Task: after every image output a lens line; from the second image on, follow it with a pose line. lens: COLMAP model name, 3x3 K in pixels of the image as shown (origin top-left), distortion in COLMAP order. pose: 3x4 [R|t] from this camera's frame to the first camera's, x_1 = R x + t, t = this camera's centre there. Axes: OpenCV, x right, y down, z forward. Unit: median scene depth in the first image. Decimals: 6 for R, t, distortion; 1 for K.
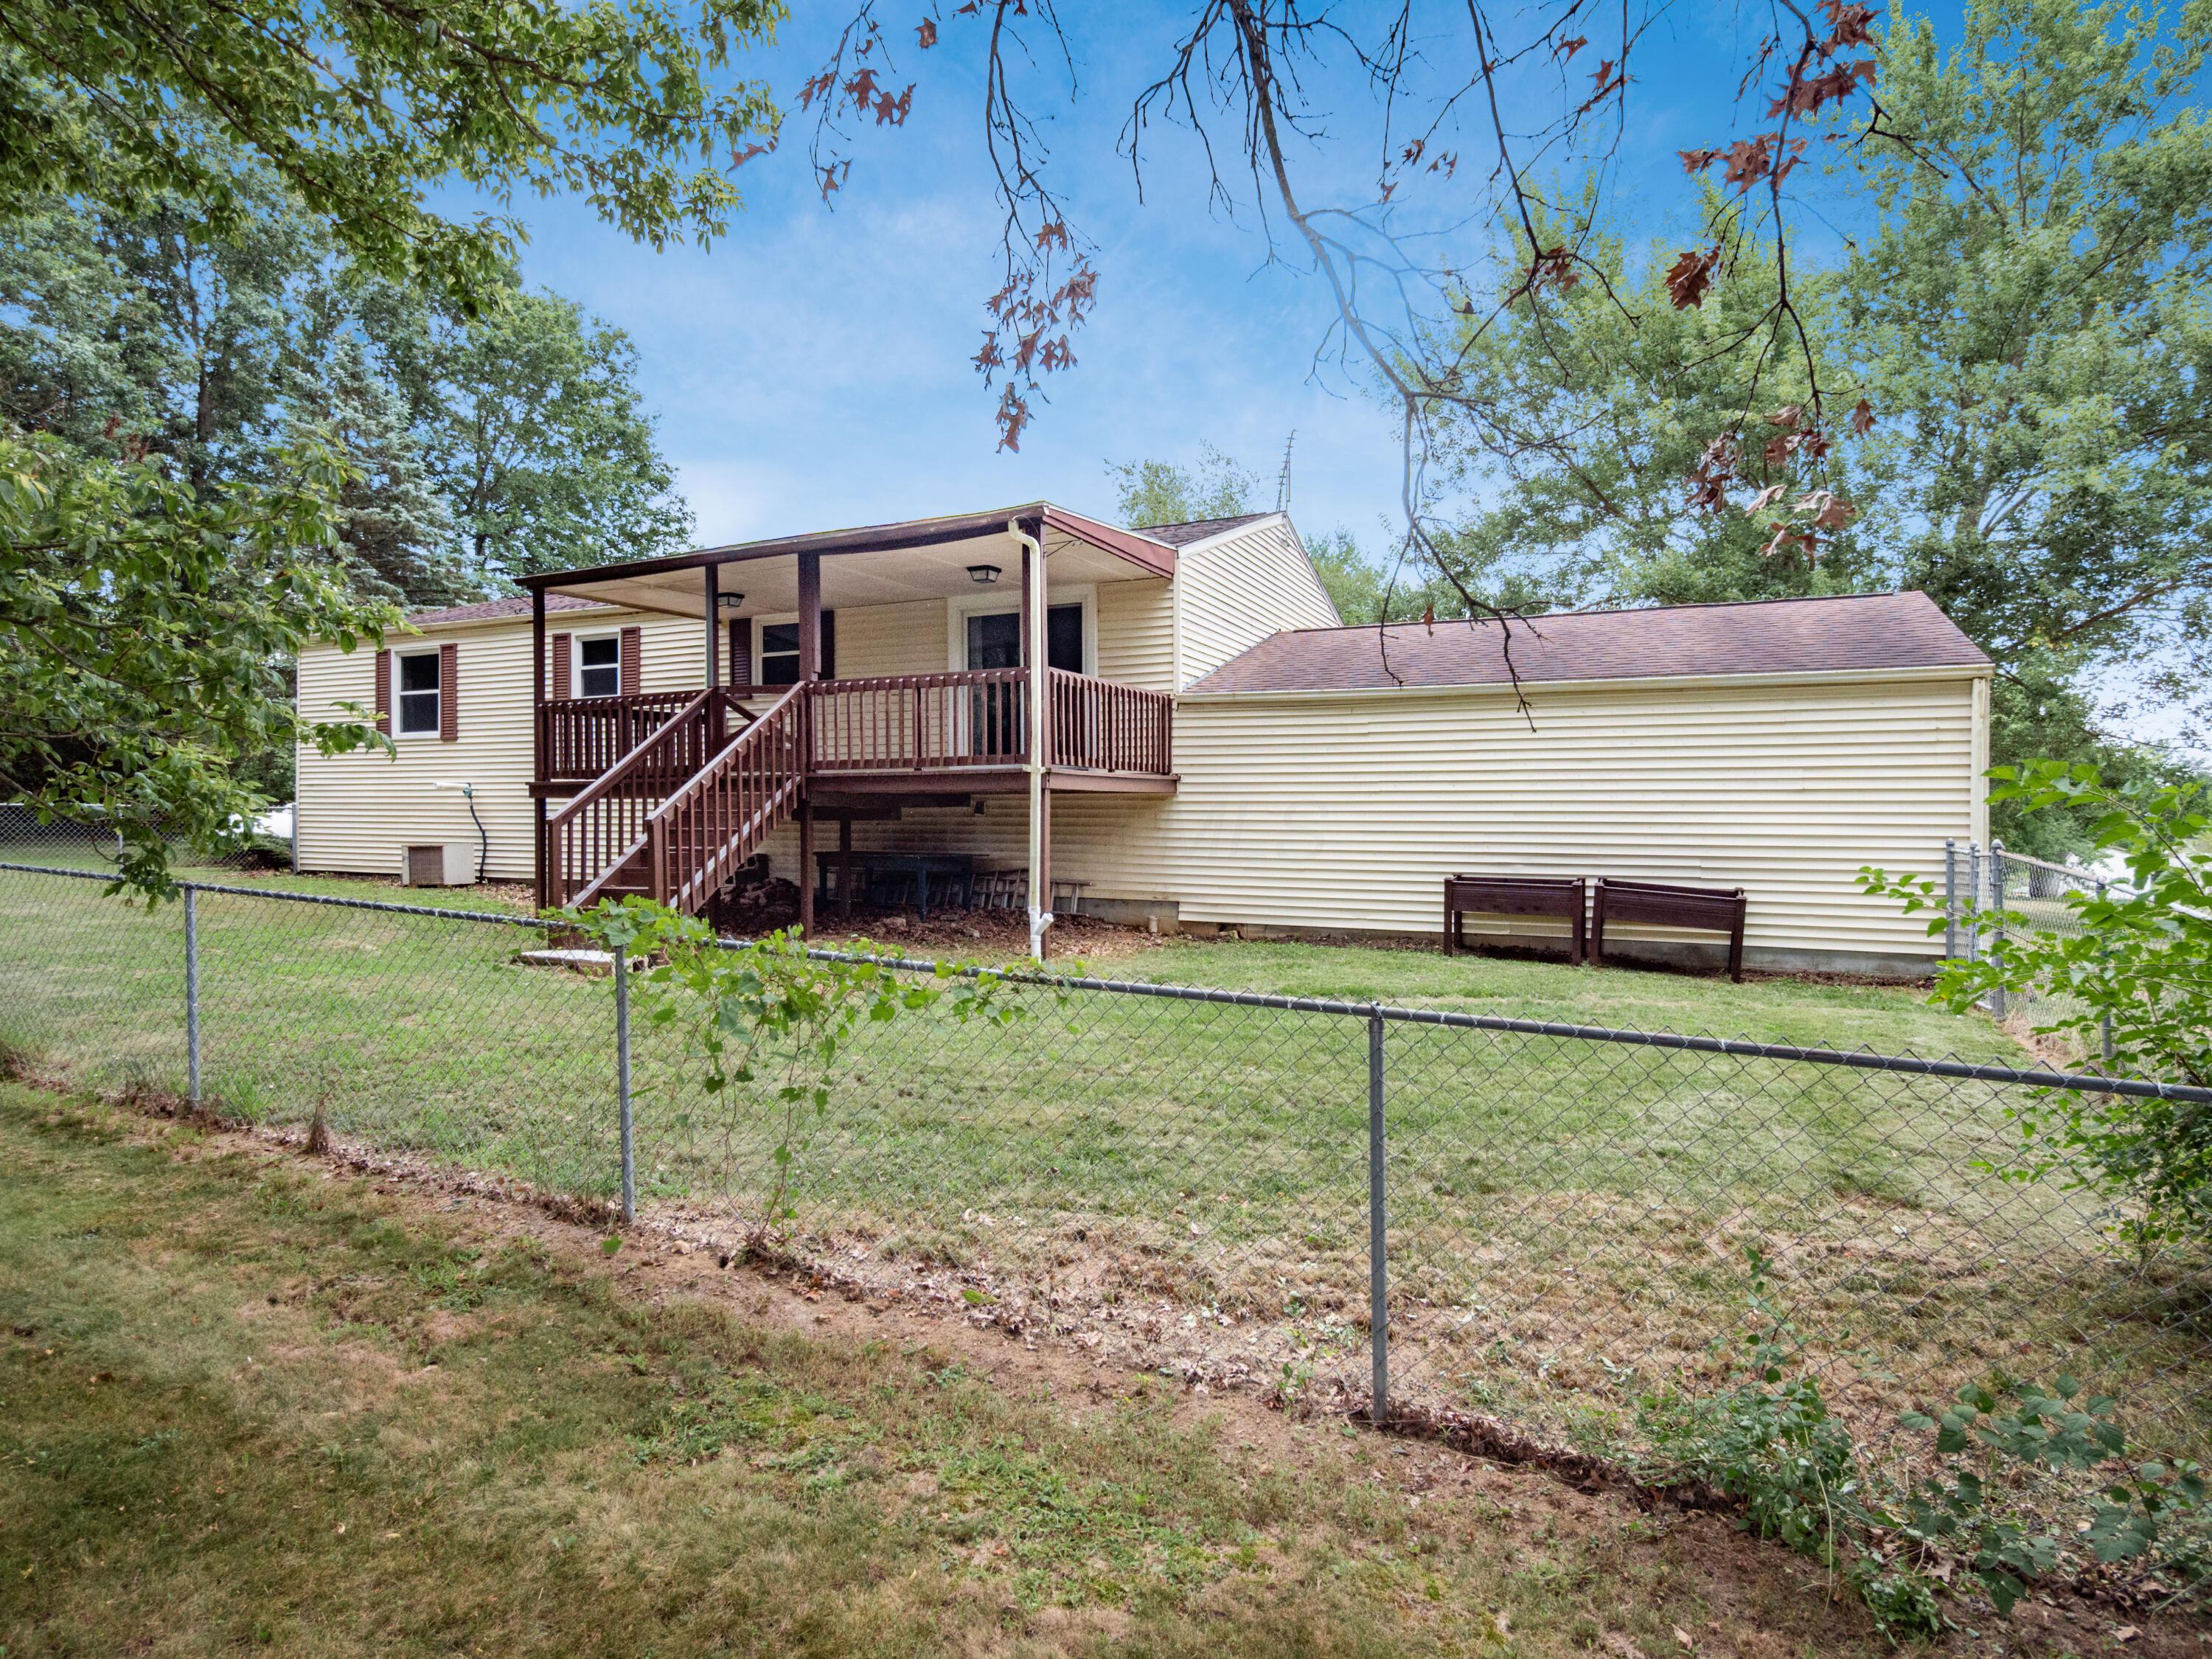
lens RADIAL K [[1152.2, 0, 1114.2], [0, 1152.2, 821.8], [0, 0, 1]] dist [-0.003067, 0.000513]
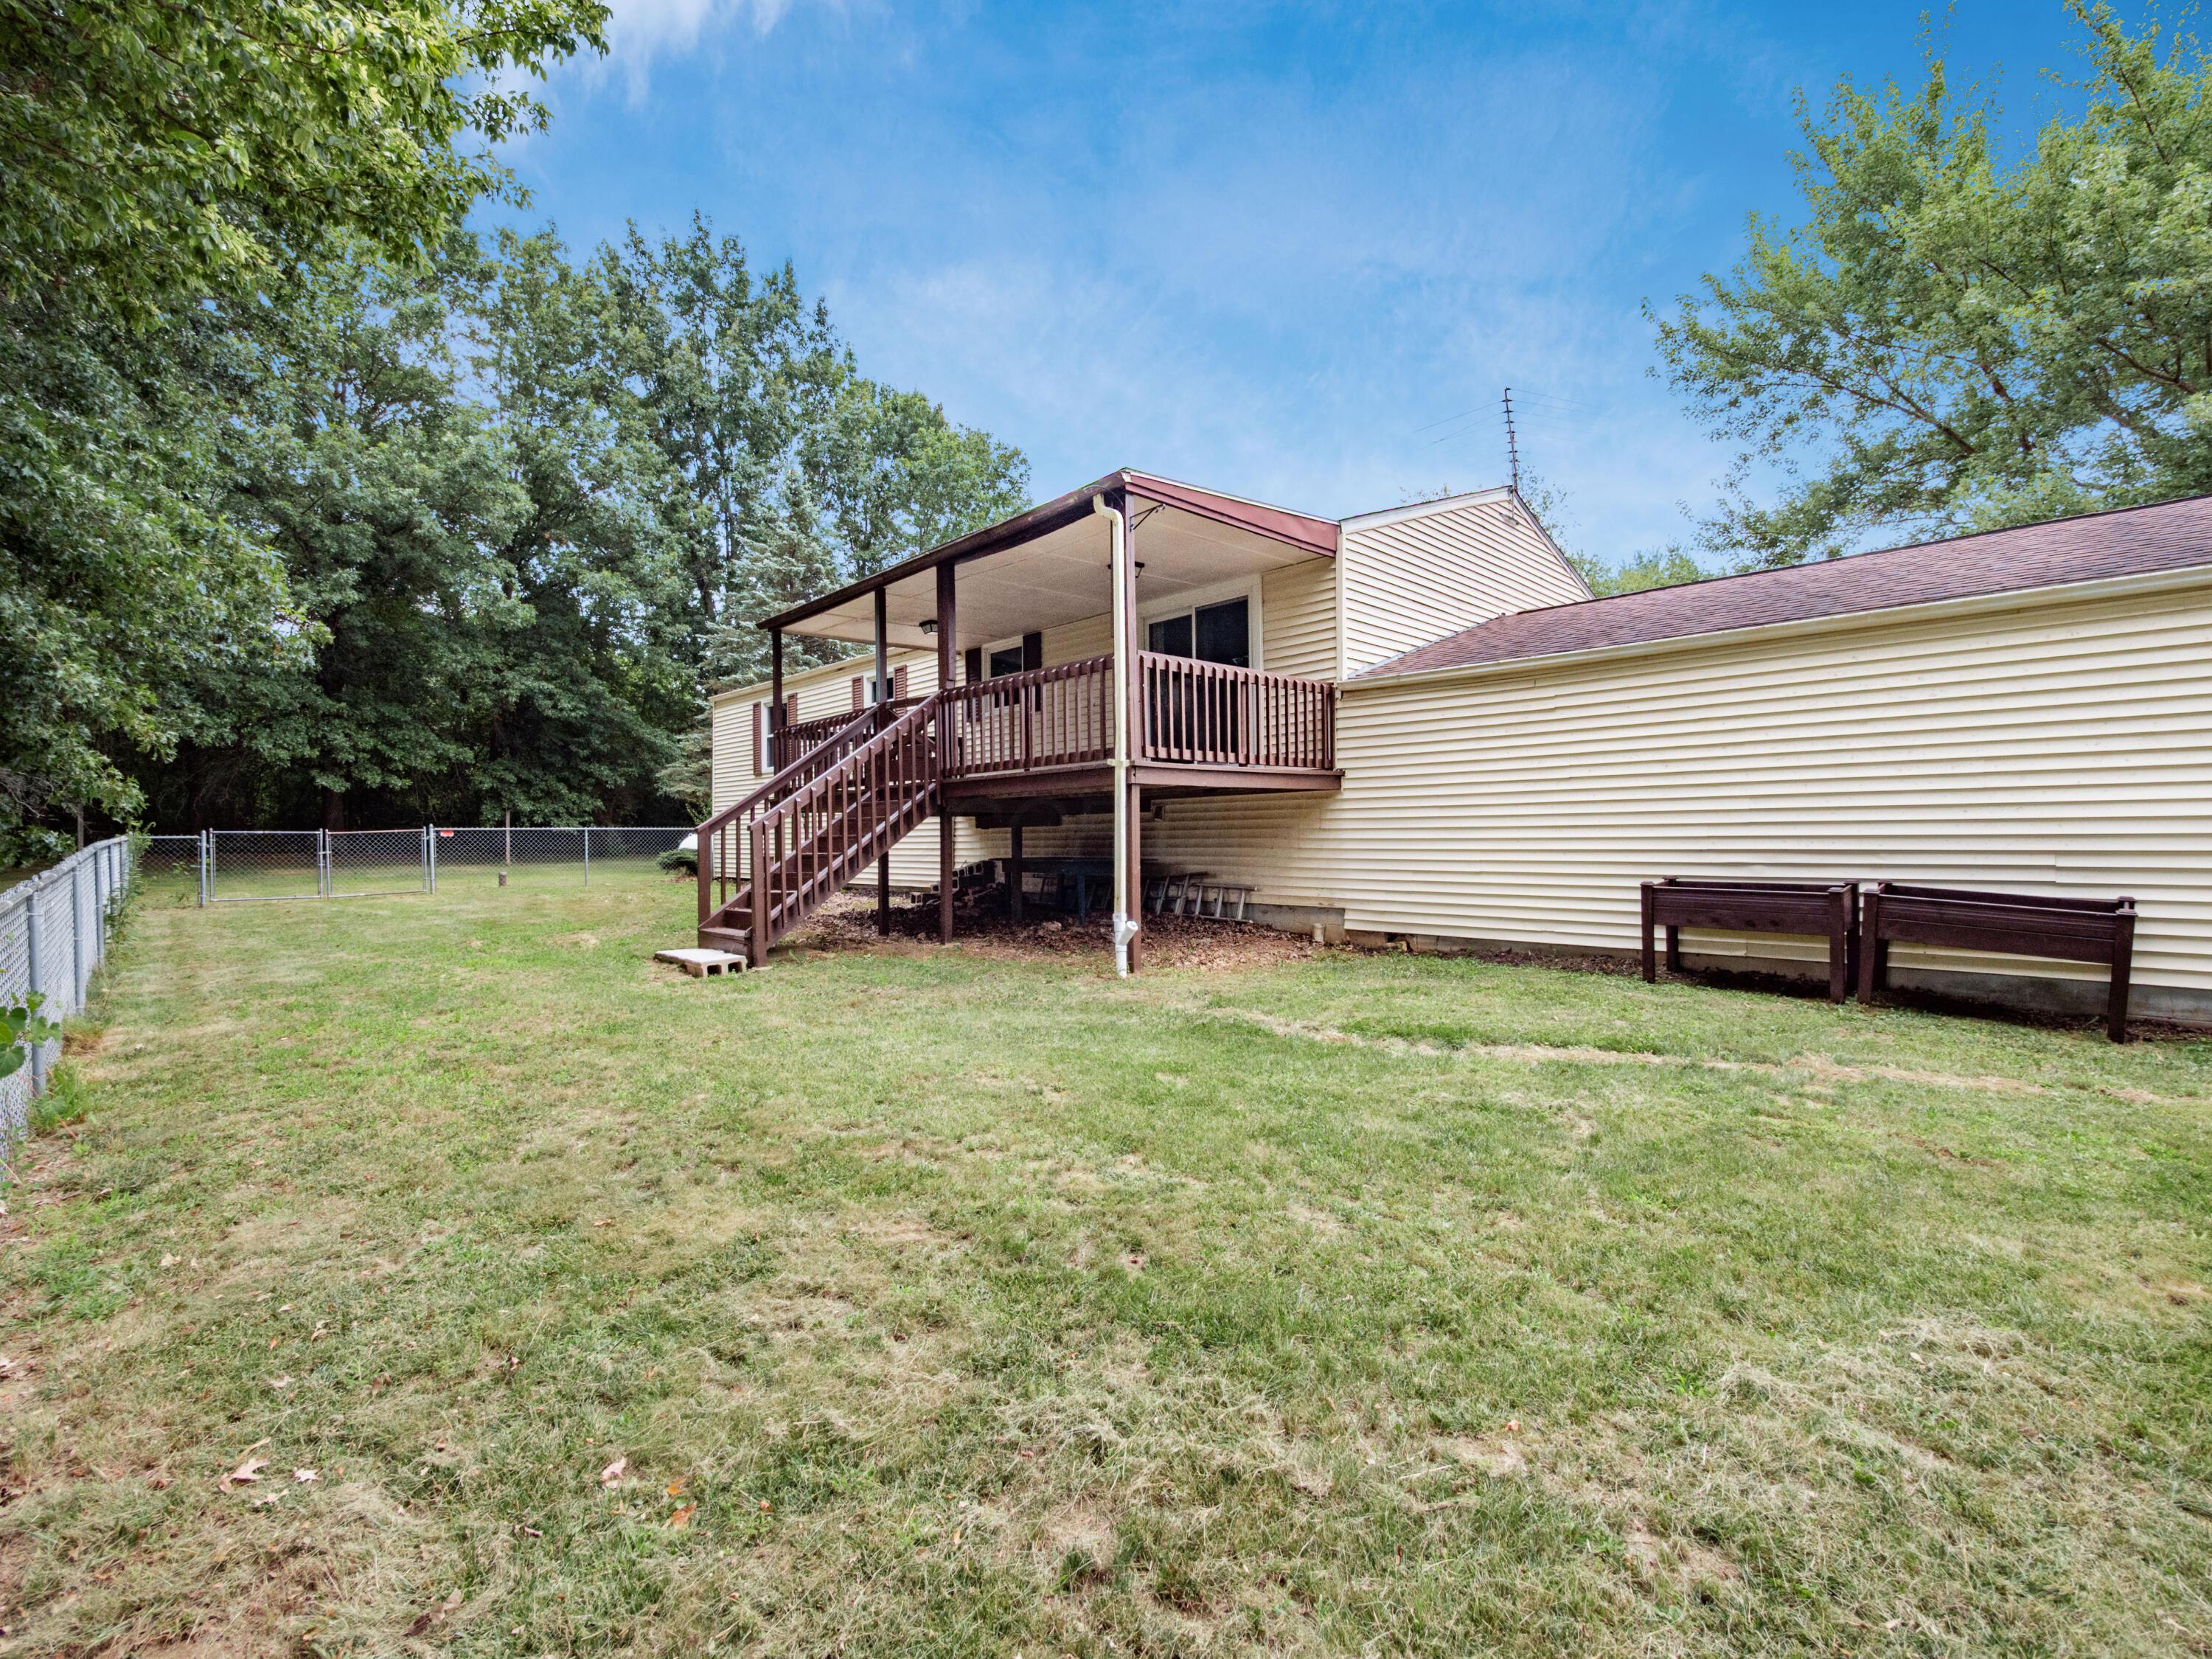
lens RADIAL K [[976.0, 0, 1092.2], [0, 976.0, 839.3], [0, 0, 1]] dist [-0.005280, 0.001140]
pose [[0.938376, -0.015668, -0.345262, 0.157906], [0.017022, 0.999855, 0.000892, 0.012116], [0.345198, -0.006715, 0.938506, 0.238747]]
